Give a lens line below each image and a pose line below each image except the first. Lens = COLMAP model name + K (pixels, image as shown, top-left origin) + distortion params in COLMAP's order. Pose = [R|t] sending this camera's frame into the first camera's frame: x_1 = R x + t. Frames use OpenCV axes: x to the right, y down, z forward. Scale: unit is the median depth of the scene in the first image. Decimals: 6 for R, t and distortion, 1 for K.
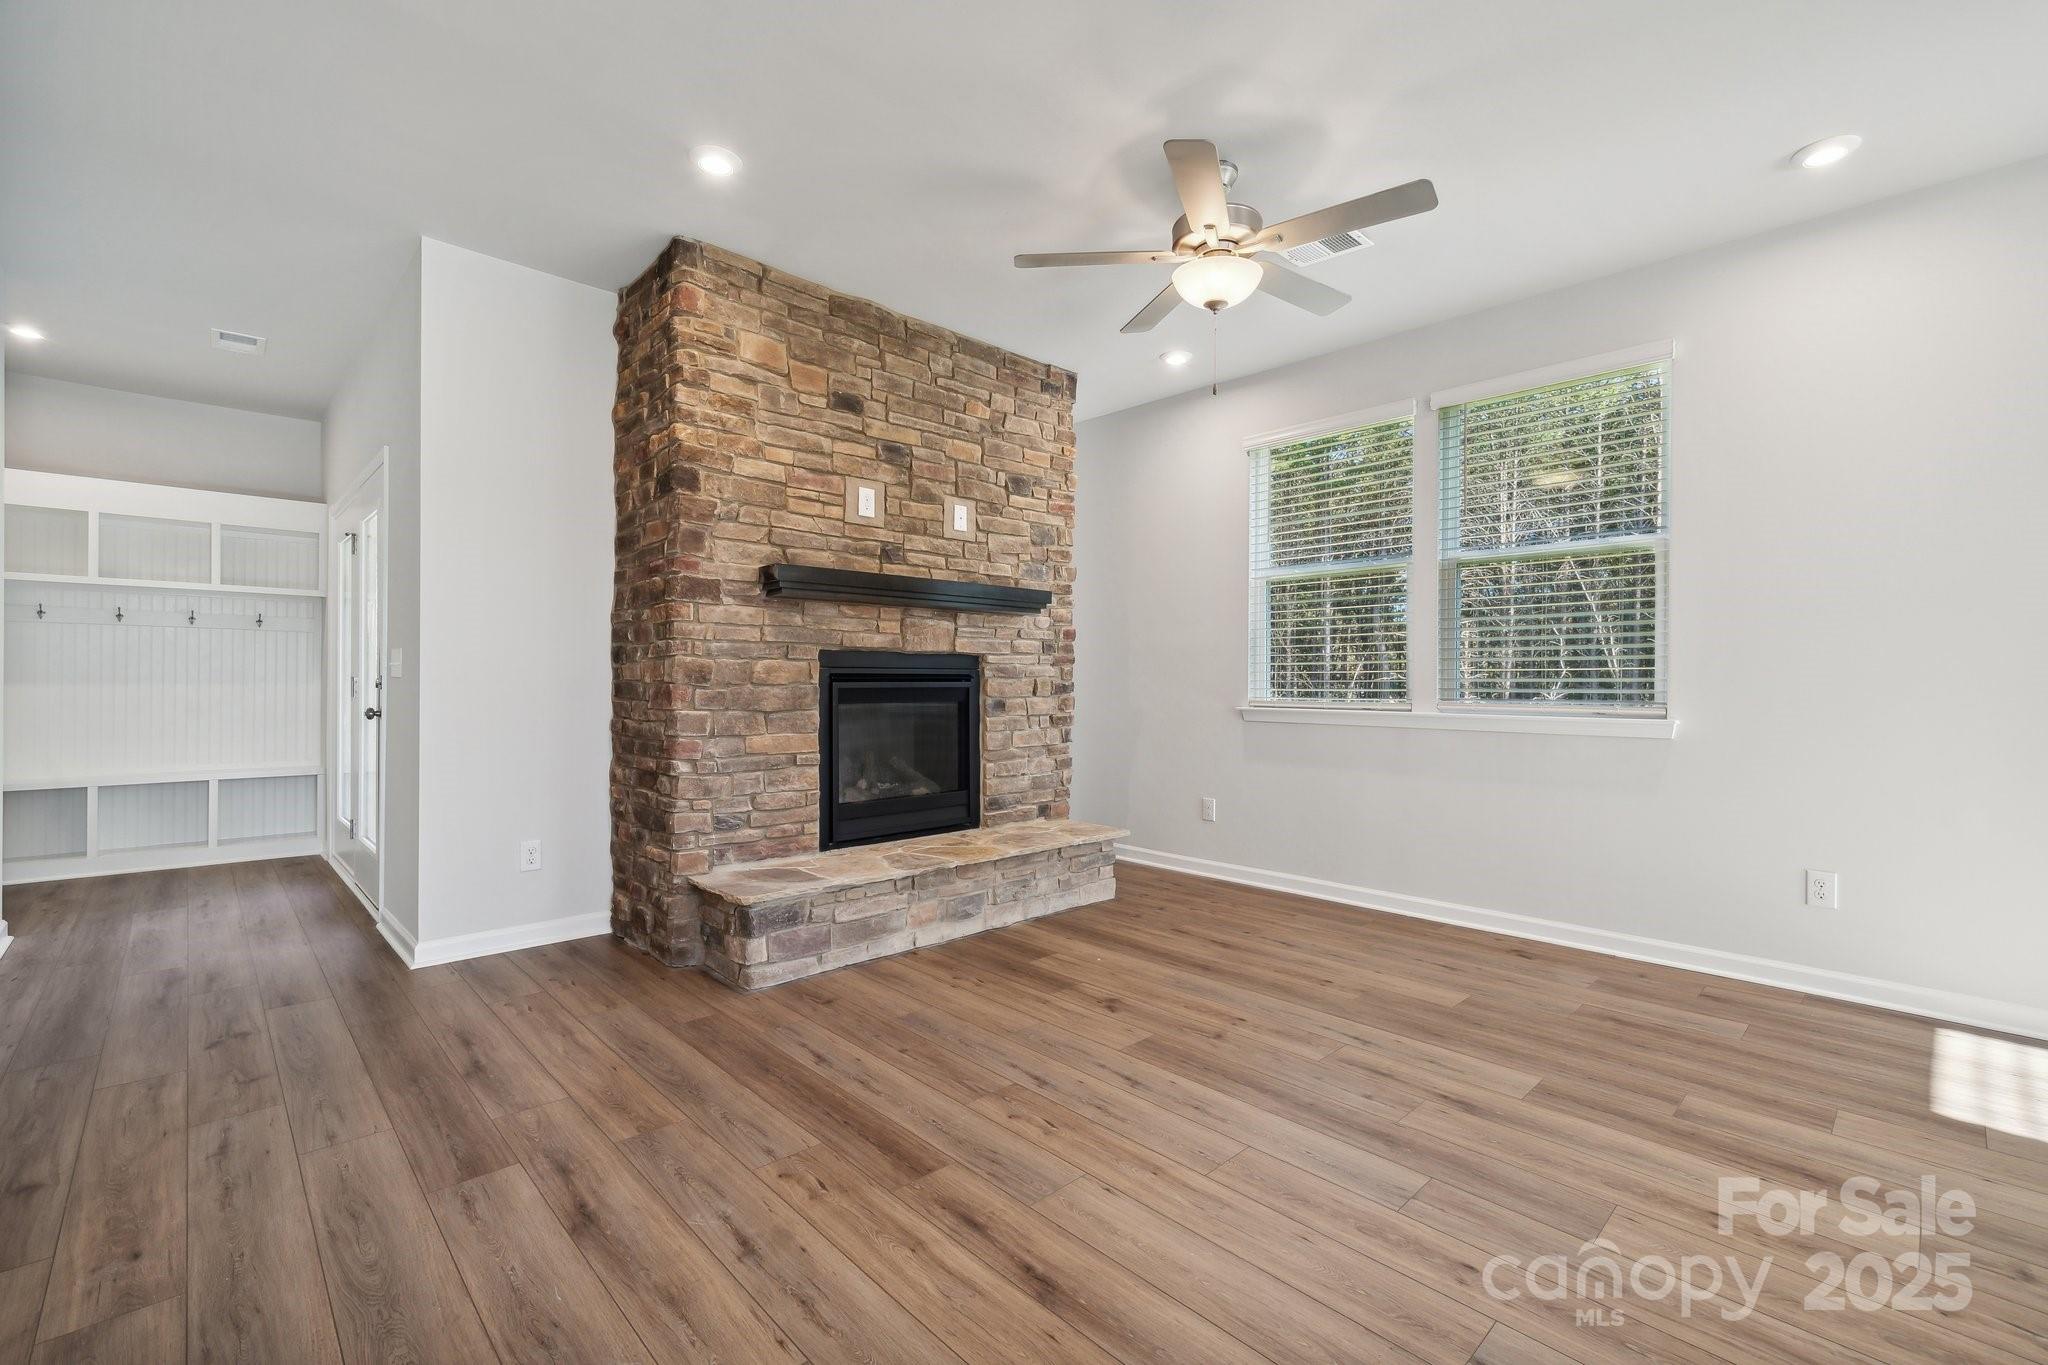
lens RADIAL K [[879.8, 0, 1011.4], [0, 879.8, 684.9], [0, 0, 1]] dist [-0.000433, 0.000281]
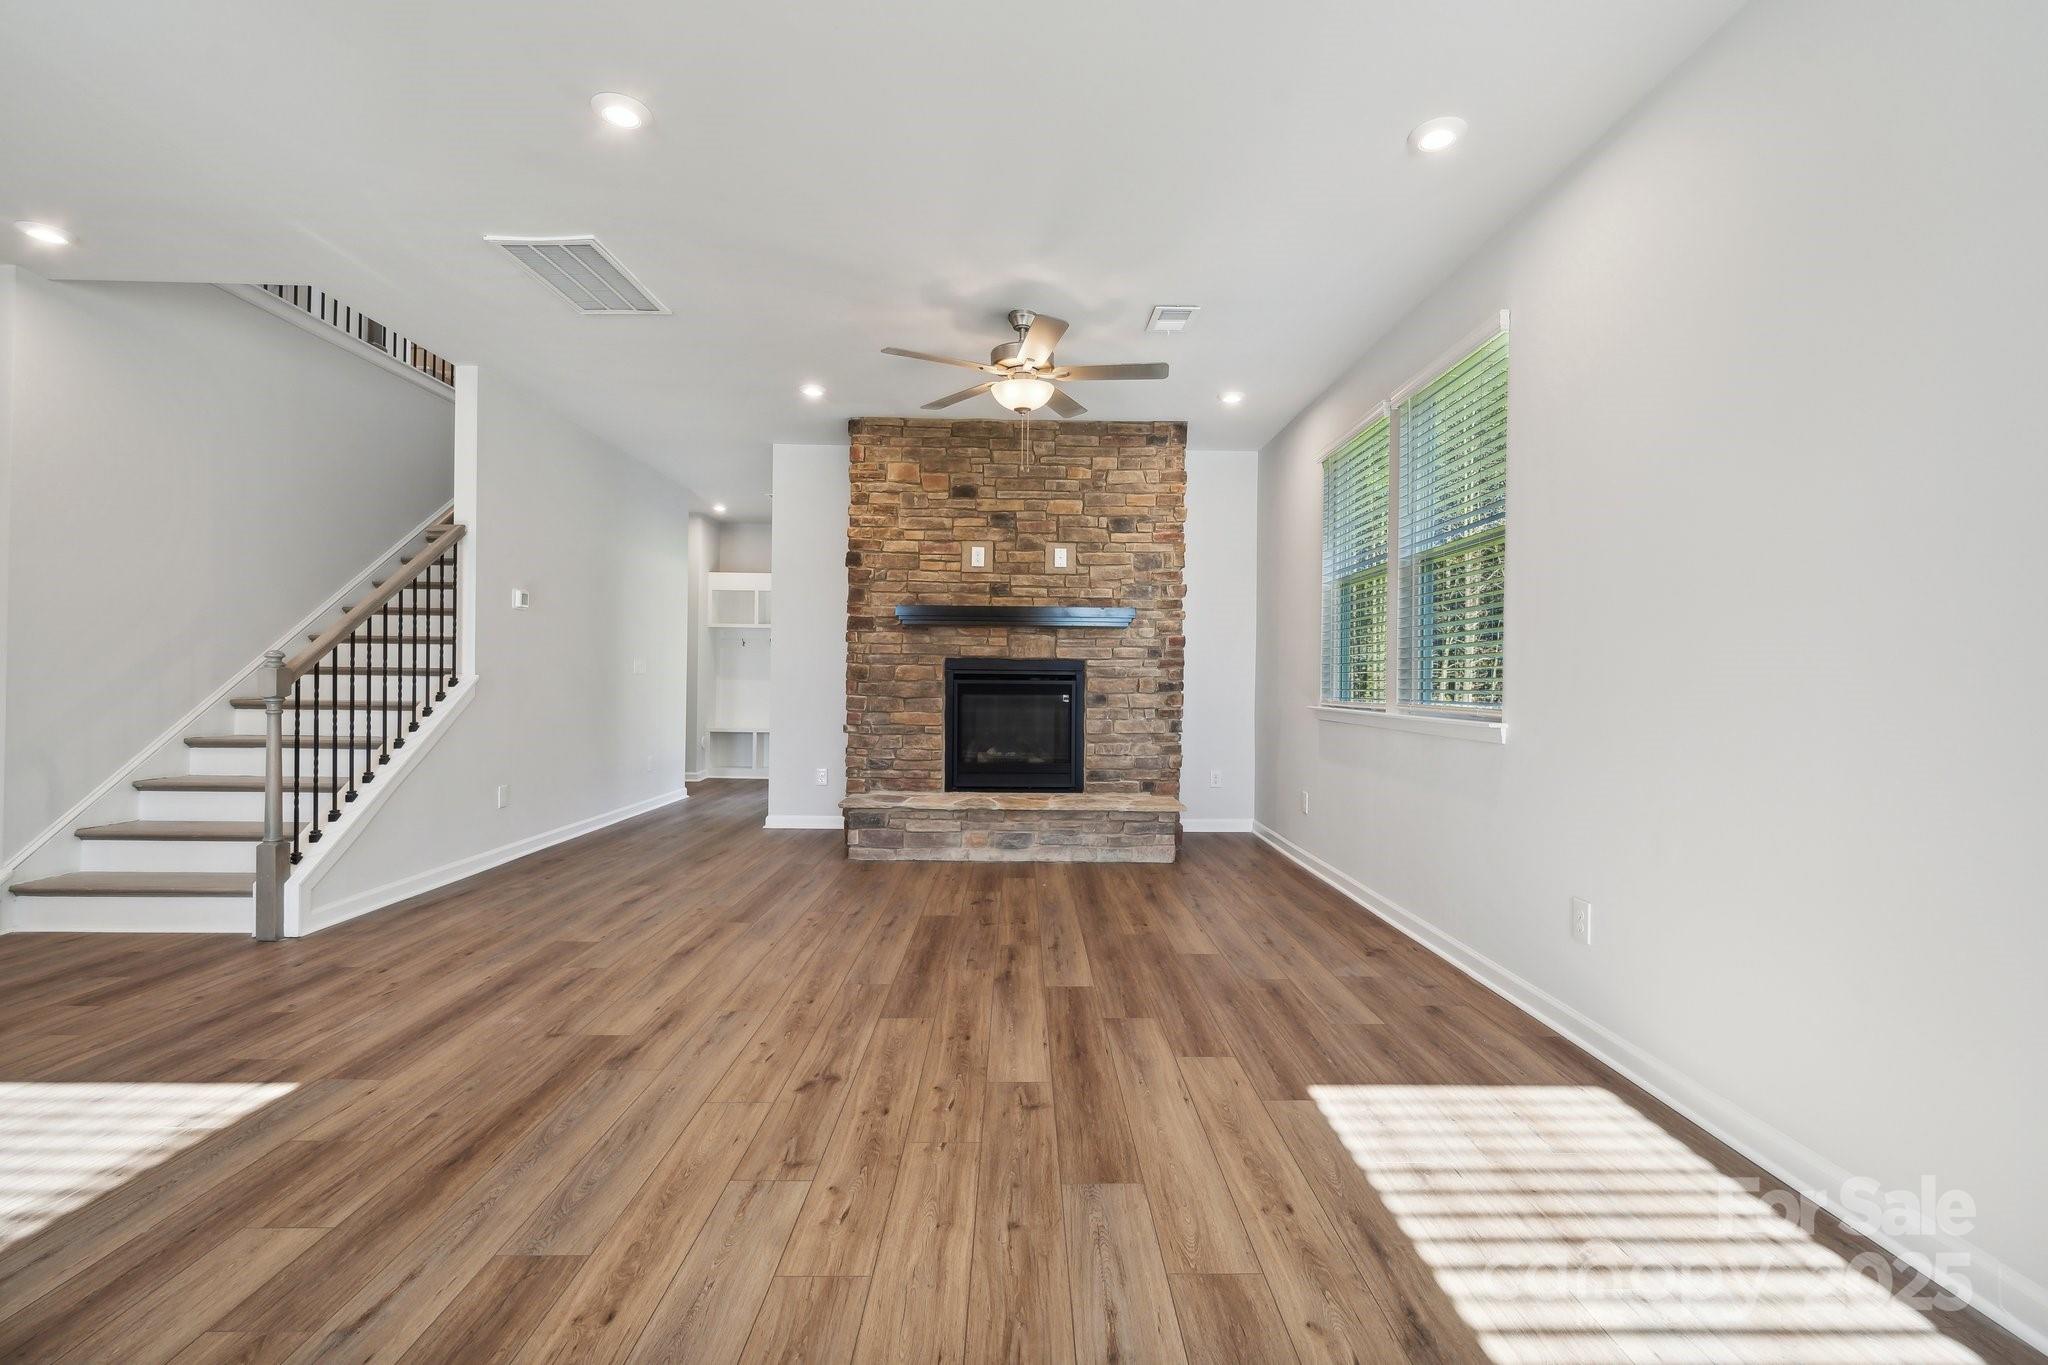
lens RADIAL K [[879.8, 0, 1026.0], [0, 879.8, 677.0], [0, 0, 1]] dist [-0.000433, 0.000281]
pose [[0.729718, 0.001772, -0.683746, 0.895604], [-0.011535, 0.999886, -0.009719, 0.005560], [0.683651, 0.014979, 0.729656, -0.008655]]
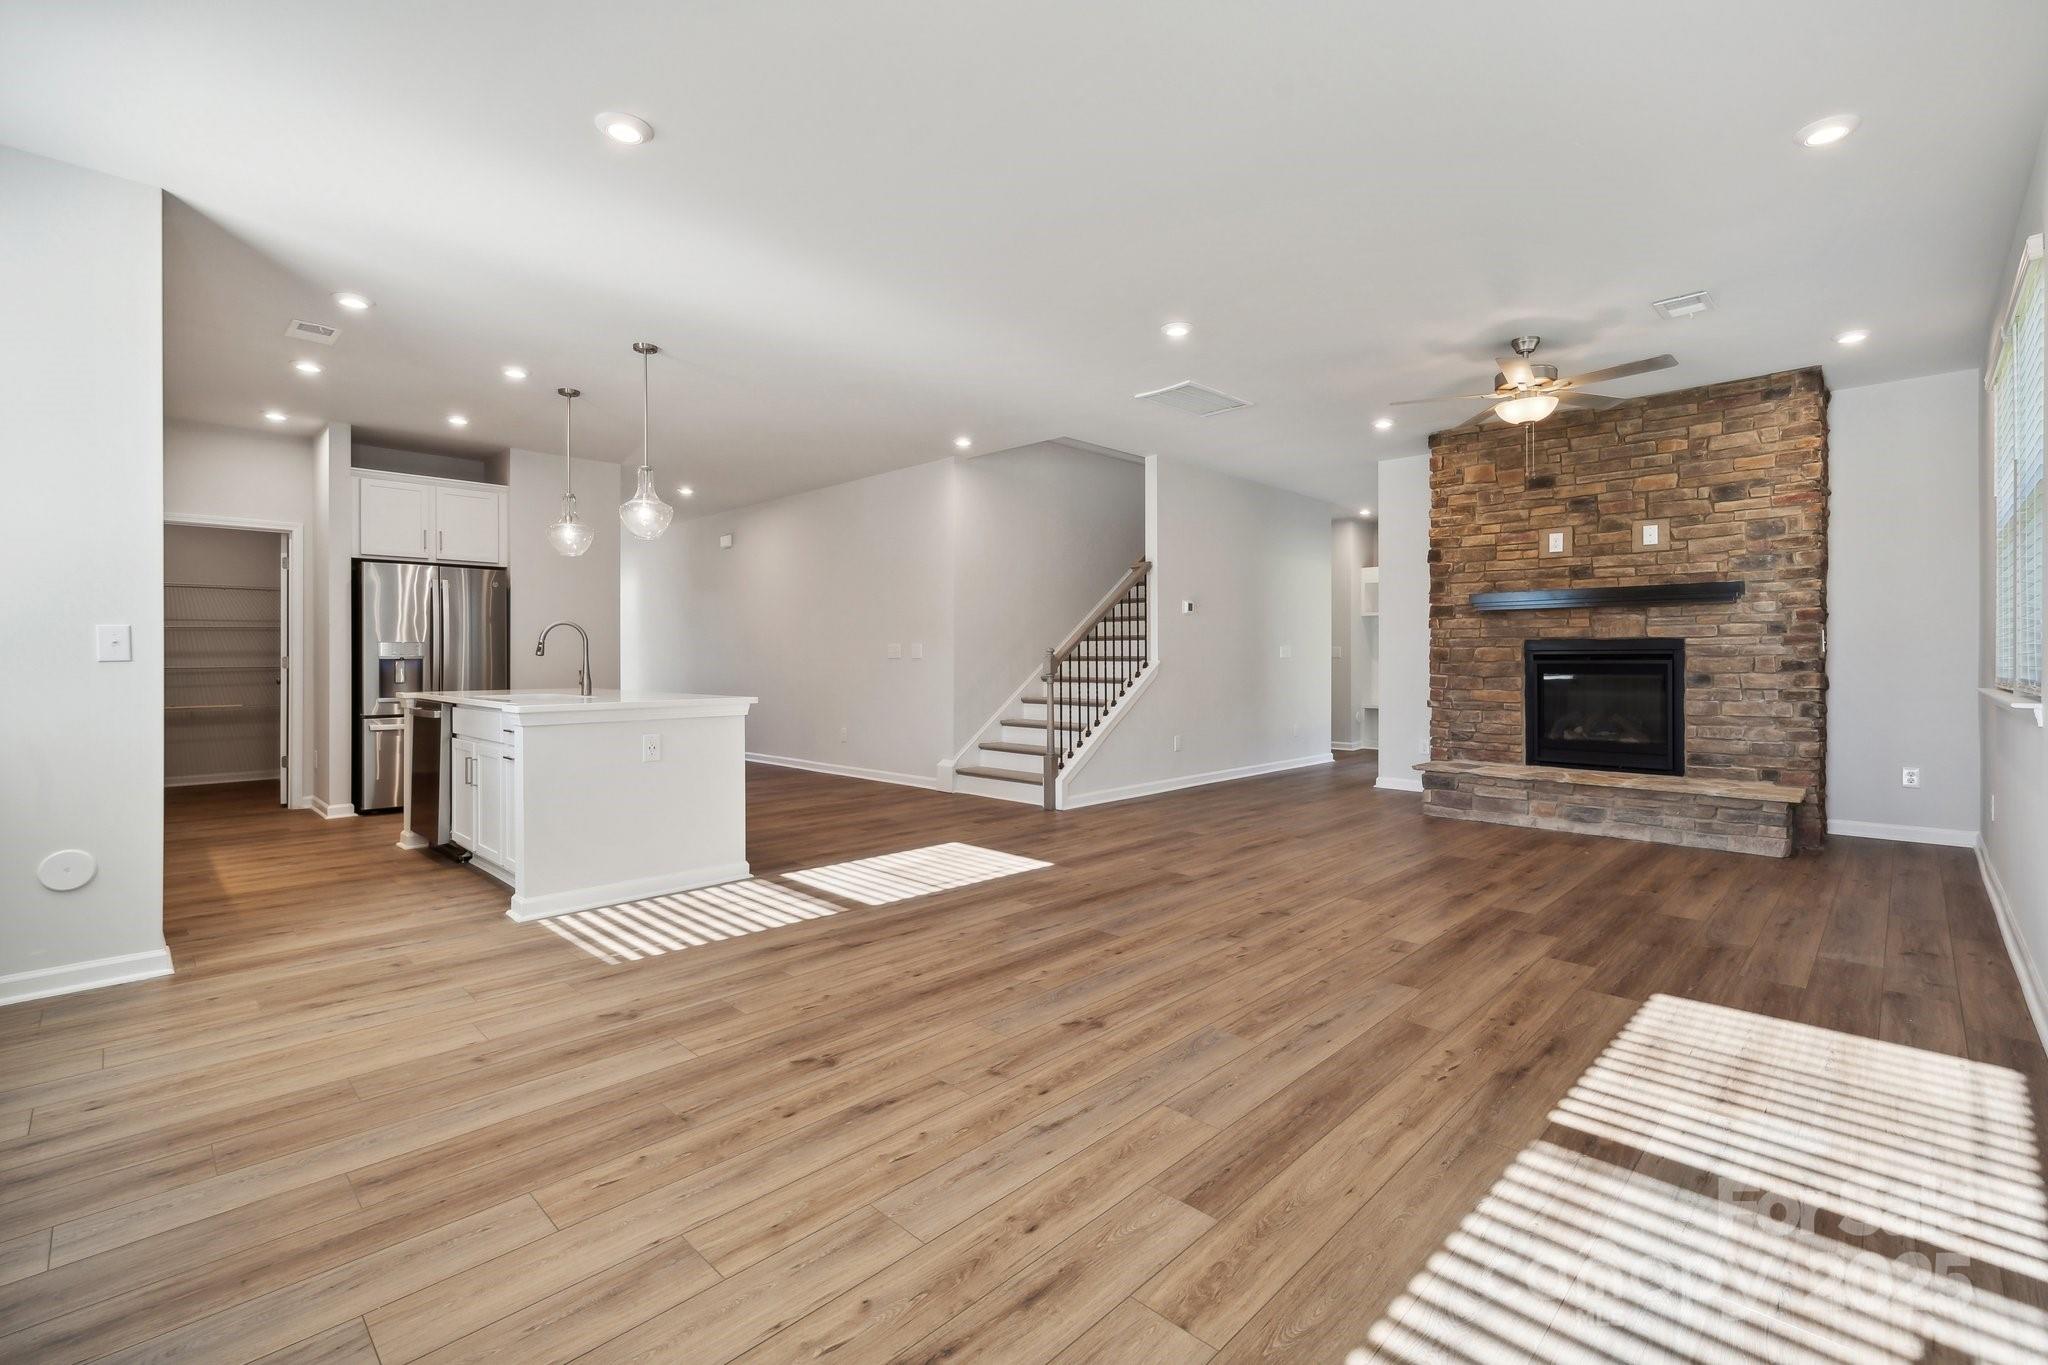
lens RADIAL K [[879.8, 0, 1033.6], [0, 879.8, 658.6], [0, 0, 1]] dist [-0.000433, 0.000281]
pose [[0.033878, -0.004663, -0.999415, 1.338419], [-0.005239, 0.999975, -0.004843, 0.006693], [0.999412, 0.005400, 0.033853, 0.039823]]
